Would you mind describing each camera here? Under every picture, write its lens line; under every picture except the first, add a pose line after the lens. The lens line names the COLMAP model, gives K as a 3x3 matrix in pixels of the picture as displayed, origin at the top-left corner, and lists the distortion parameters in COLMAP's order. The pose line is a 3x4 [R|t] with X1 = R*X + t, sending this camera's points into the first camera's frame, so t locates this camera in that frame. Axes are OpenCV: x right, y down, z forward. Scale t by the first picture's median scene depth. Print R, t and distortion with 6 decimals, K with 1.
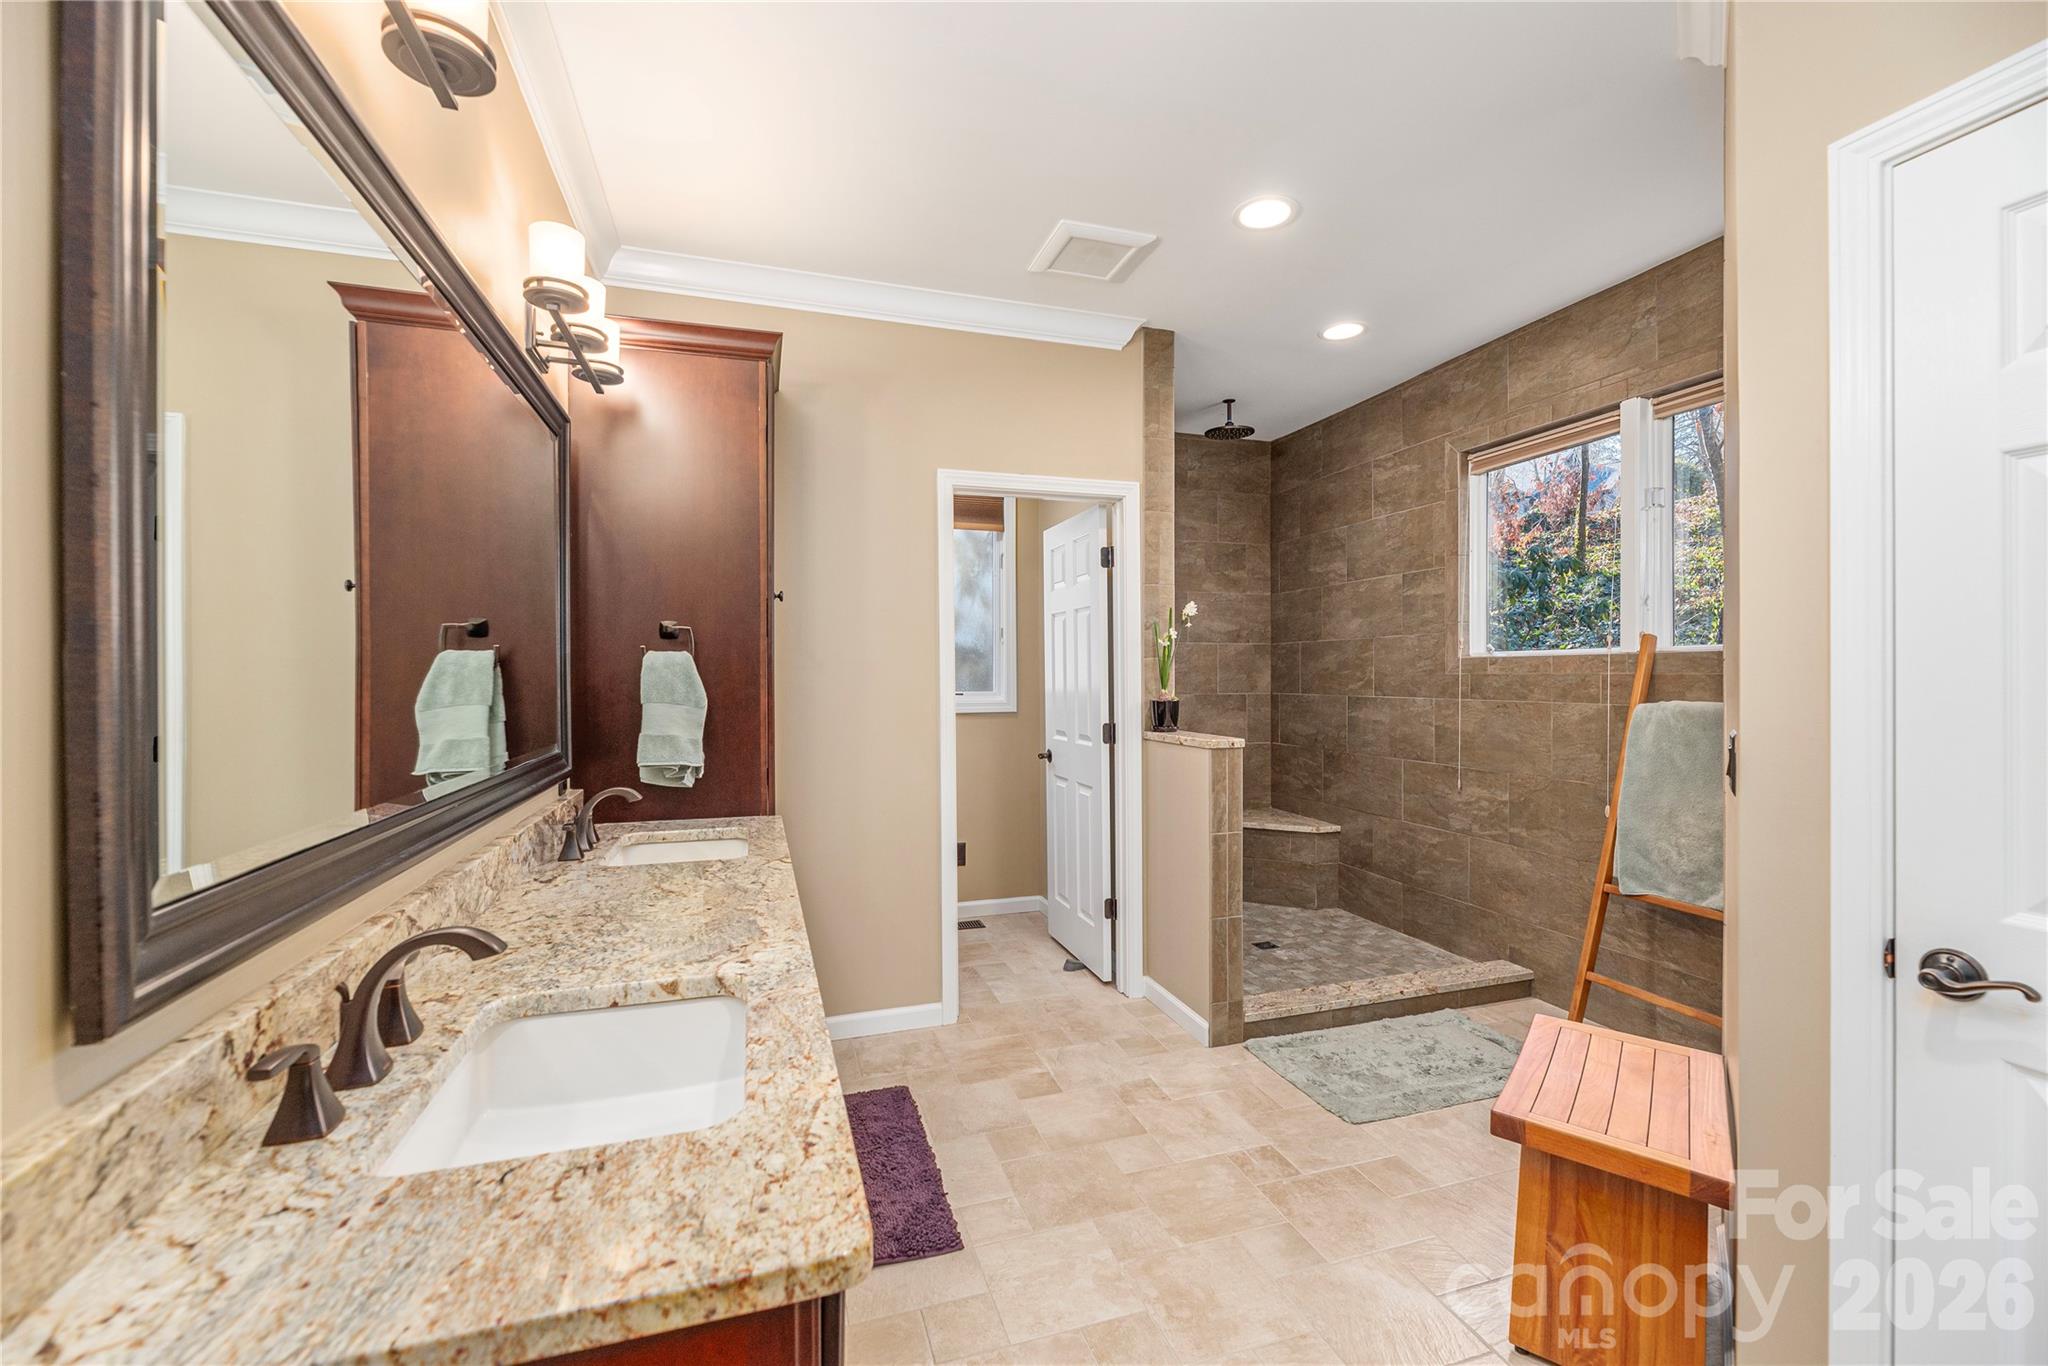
lens RADIAL K [[834.6, 0, 1028.2], [0, 834.6, 679.3], [0, 0, 1]] dist [-0.002255, 0.000640]
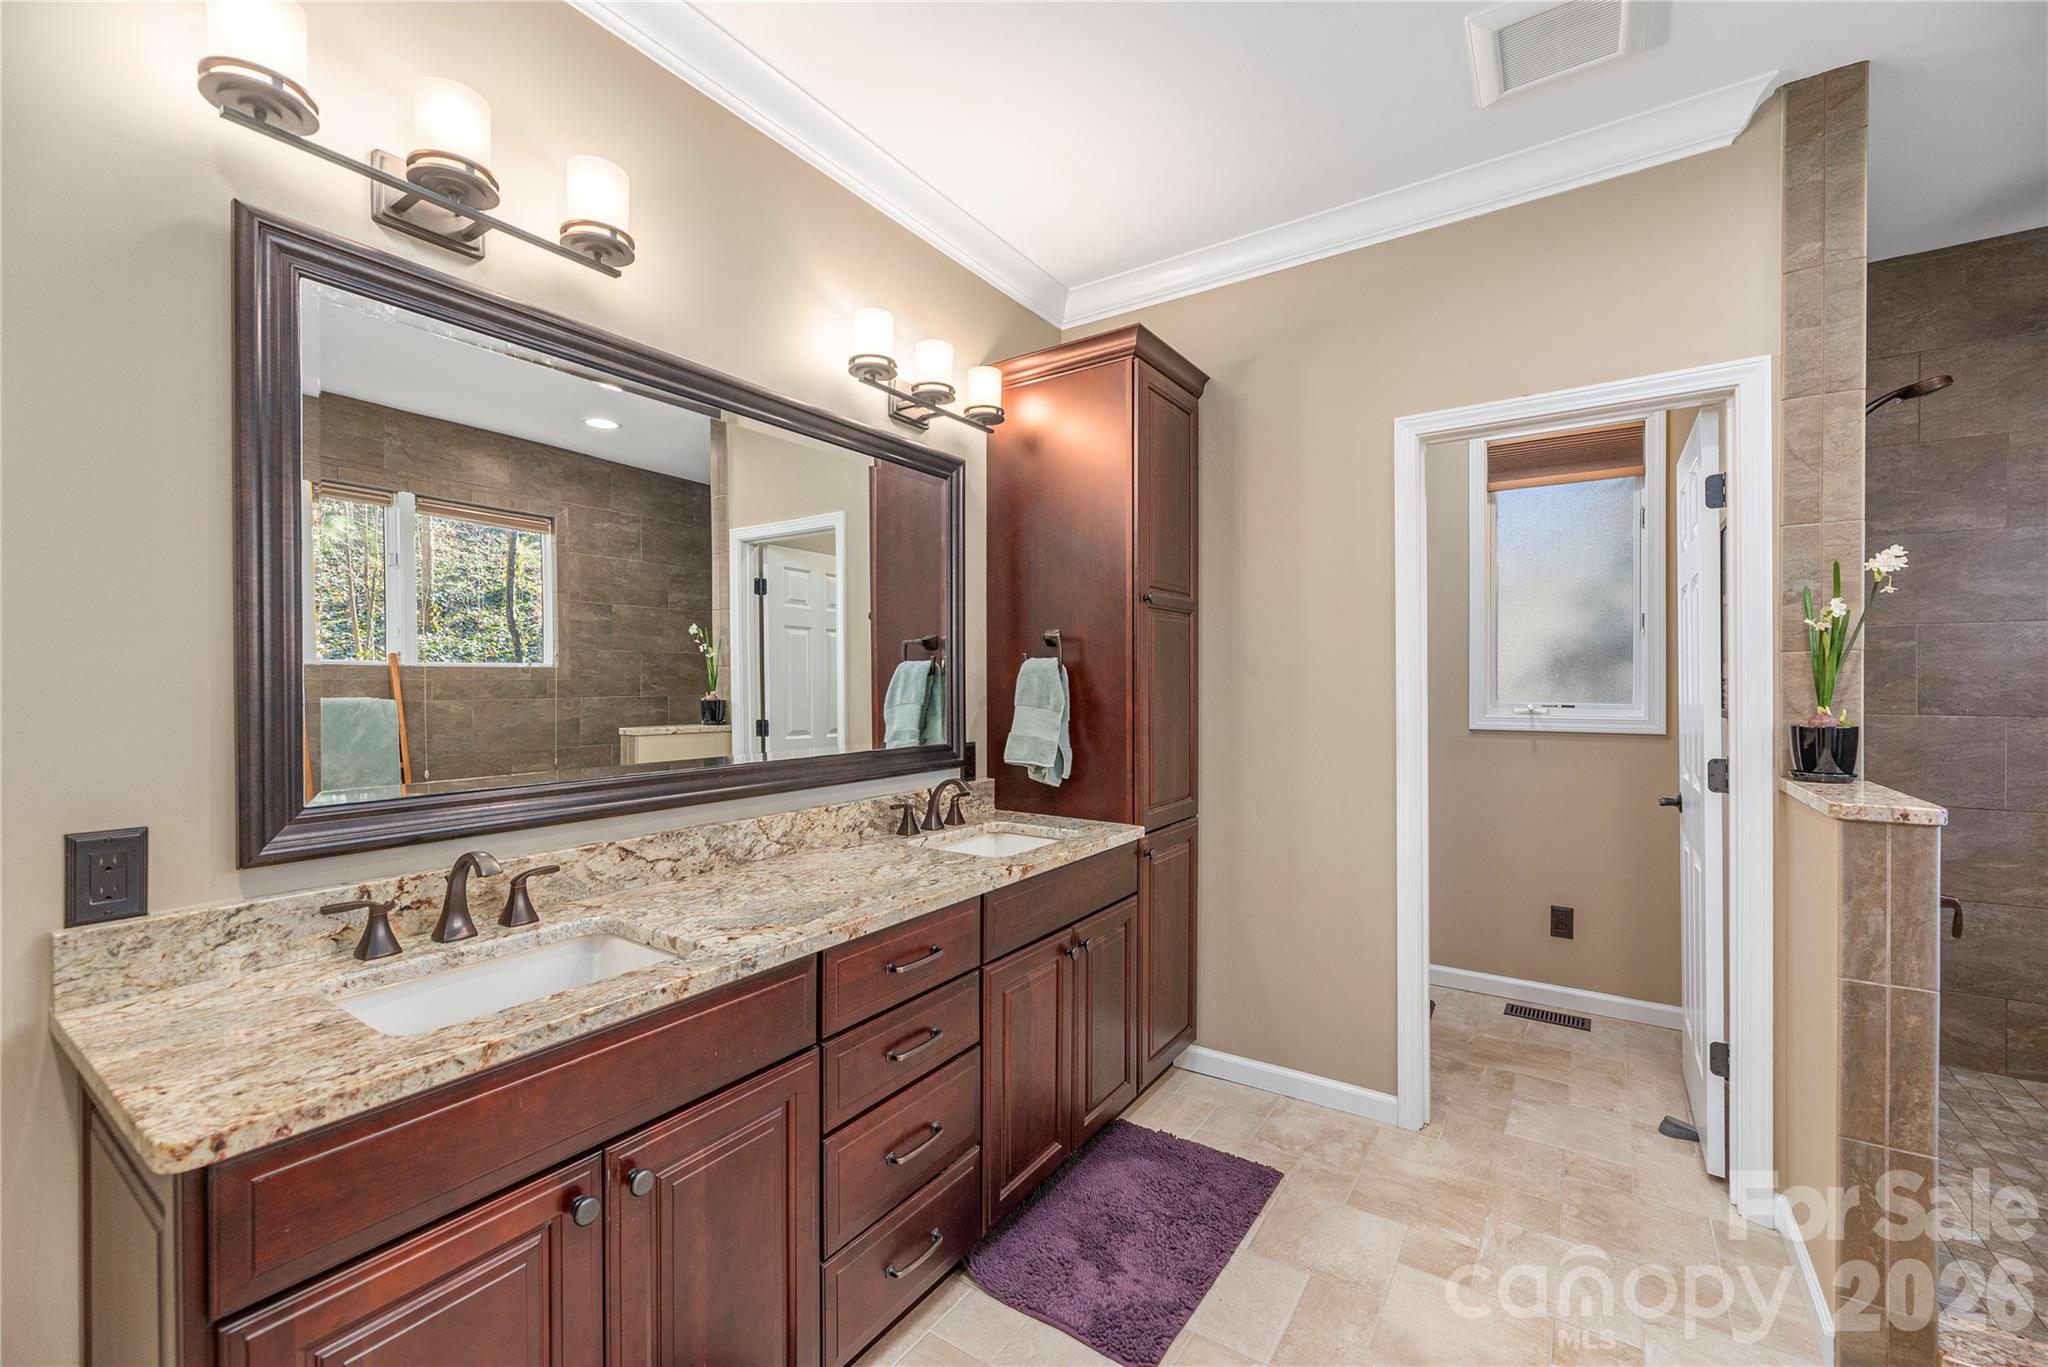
lens RADIAL K [[834.6, 0, 1040.0], [0, 834.6, 685.5], [0, 0, 1]] dist [-0.002255, 0.000640]
pose [[0.610824, 0.006990, -0.791736, 0.274596], [-0.004911, 0.999975, 0.005039, -0.002696], [0.791751, 0.000810, 0.610843, 0.223208]]
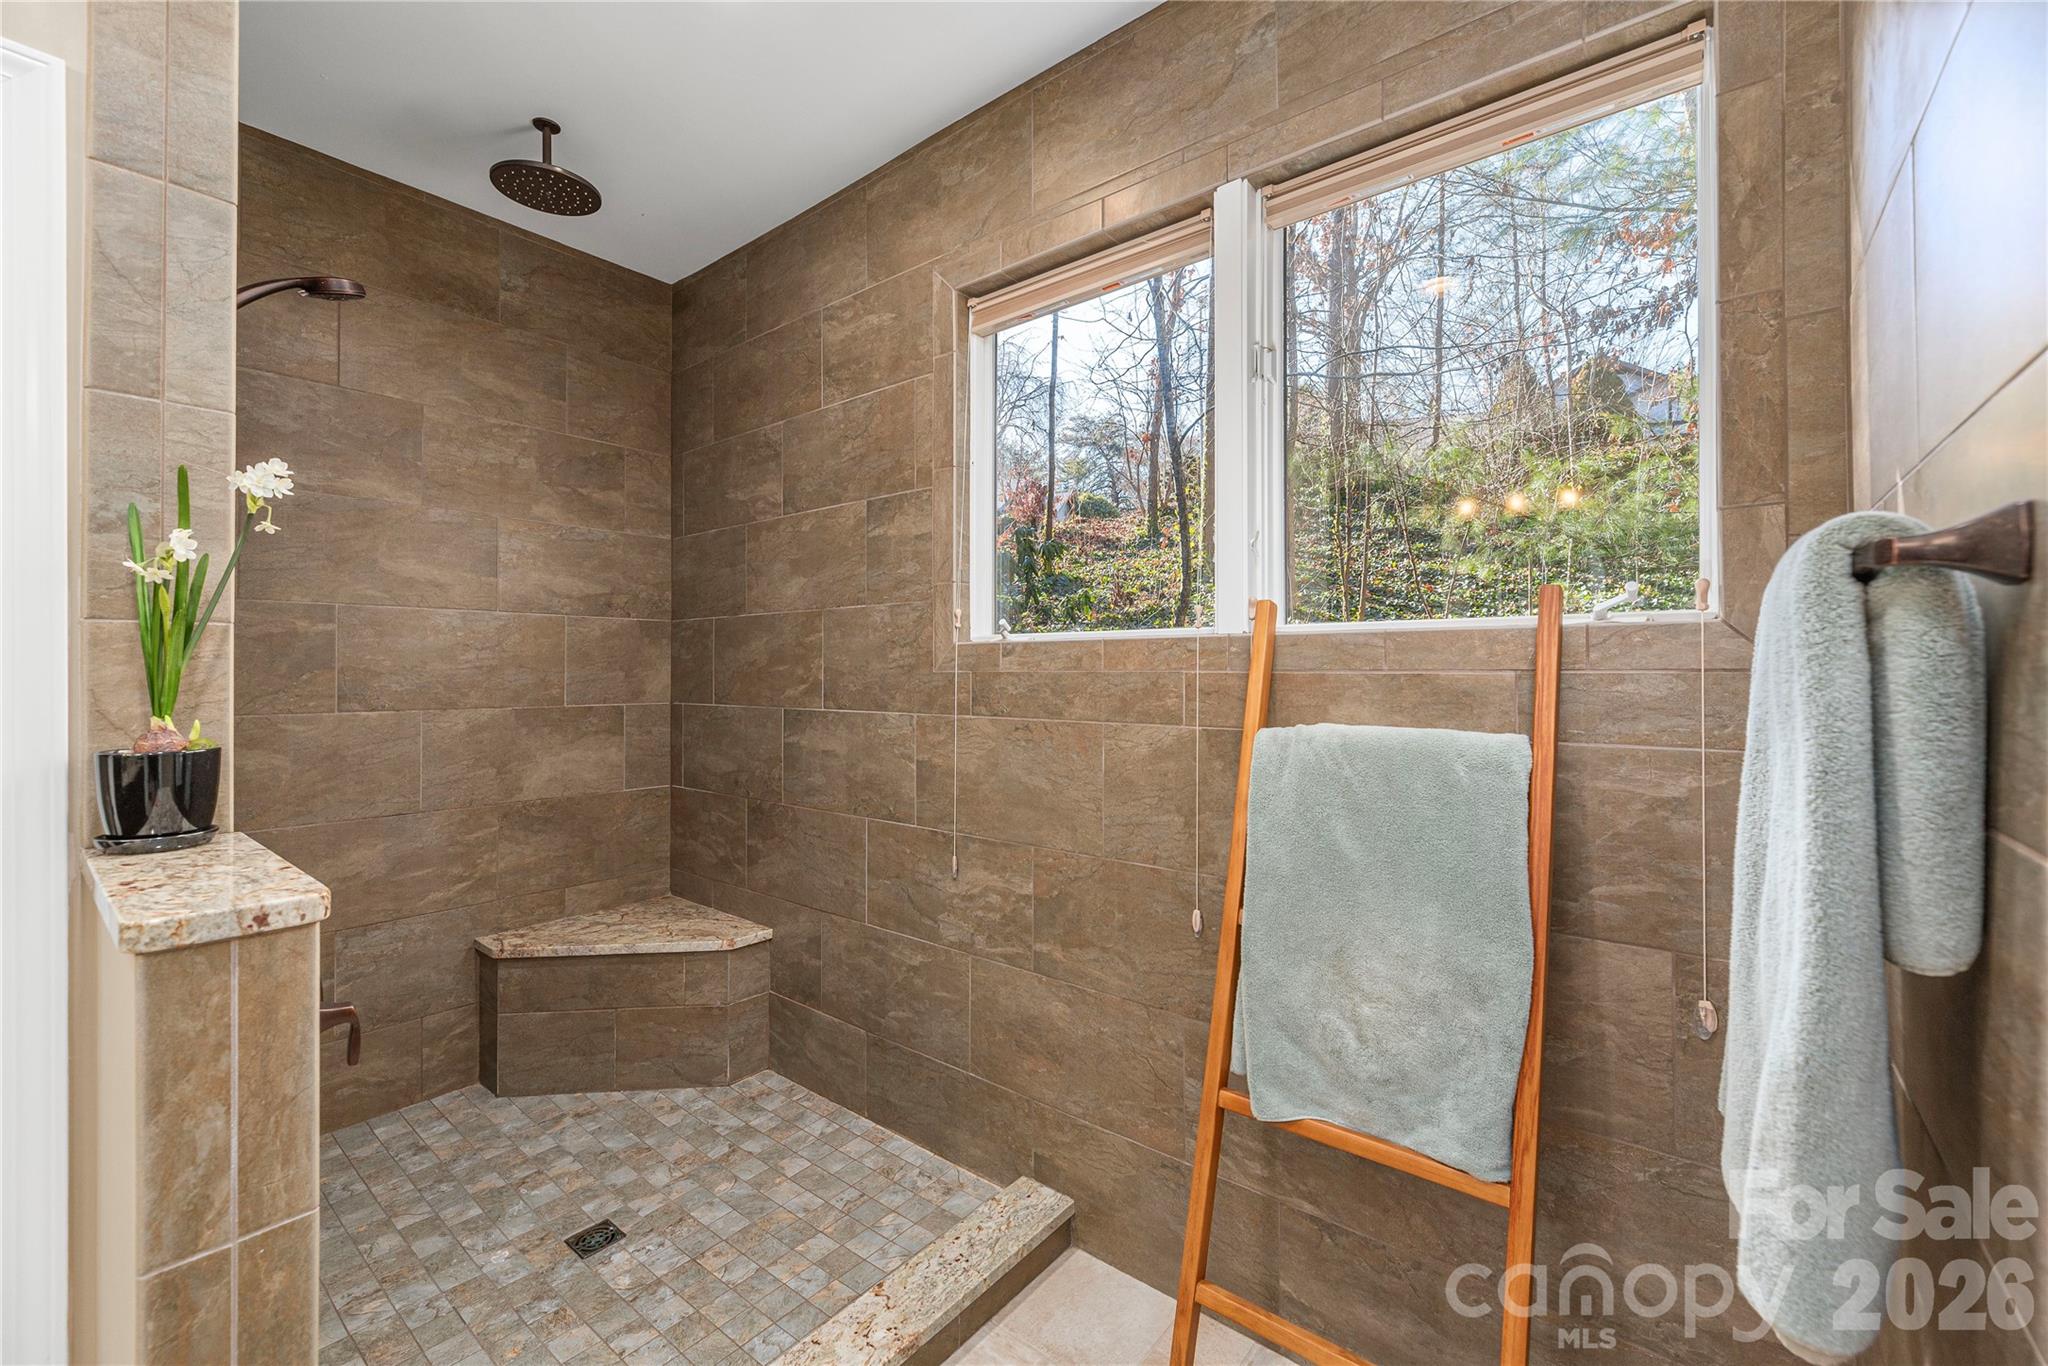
lens RADIAL K [[834.6, 0, 992.8], [0, 834.6, 666.2], [0, 0, 1]] dist [-0.002255, 0.000640]
pose [[0.857360, 0.006182, 0.514680, 0.262597], [-0.000140, 0.999931, -0.011777, -0.003895], [-0.514718, 0.010025, 0.857301, 0.532861]]
